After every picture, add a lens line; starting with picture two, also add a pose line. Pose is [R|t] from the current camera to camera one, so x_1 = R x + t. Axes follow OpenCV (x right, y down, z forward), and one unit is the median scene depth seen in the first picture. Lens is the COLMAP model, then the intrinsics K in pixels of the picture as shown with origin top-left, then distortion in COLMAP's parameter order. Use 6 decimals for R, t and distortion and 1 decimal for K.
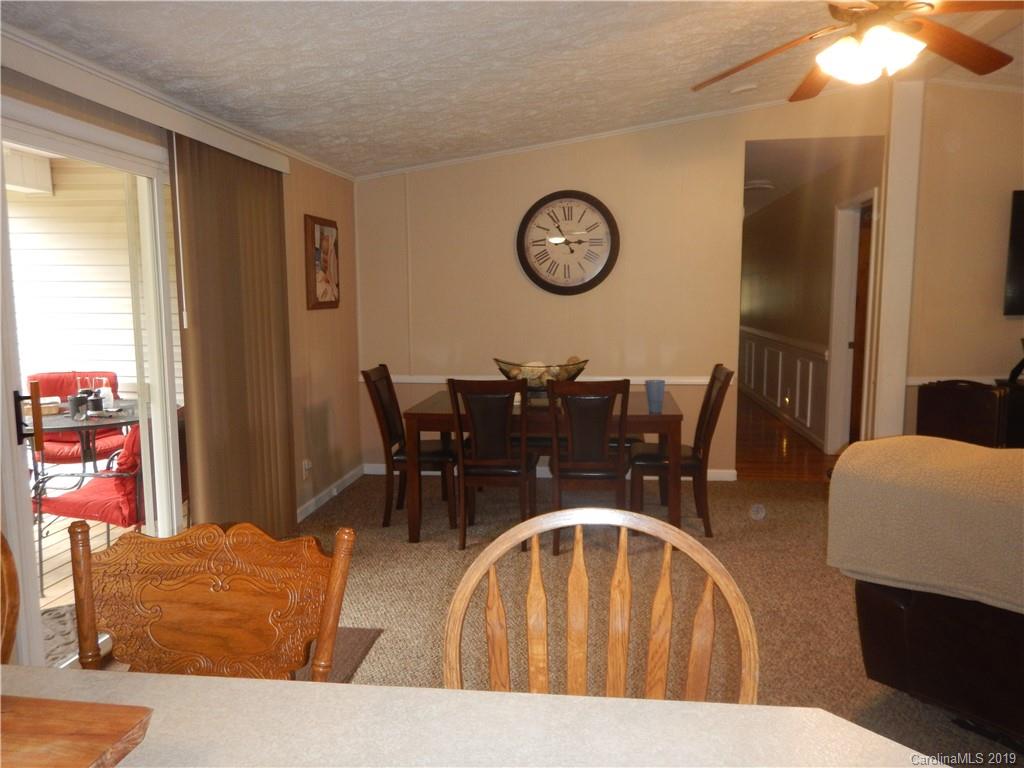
lens RADIAL K [[733.8, 0, 513.2], [0, 733.8, 382.3], [0, 0, 1]] dist [0.027177, -0.010053]
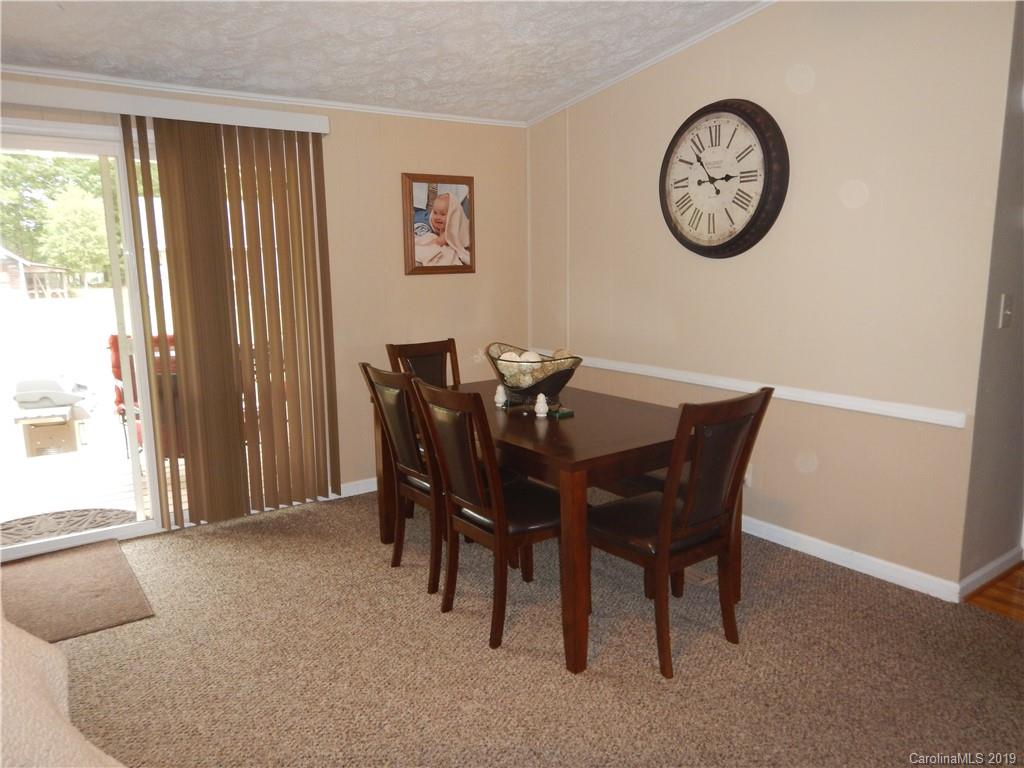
lens RADIAL K [[733.8, 0, 513.2], [0, 733.8, 383.1], [0, 0, 1]] dist [0.027177, -0.010053]
pose [[0.682213, 0.122062, -0.720893, 0.476117], [-0.080331, 0.992511, 0.092032, -0.053531], [0.726728, -0.004875, 0.686909, 0.409925]]
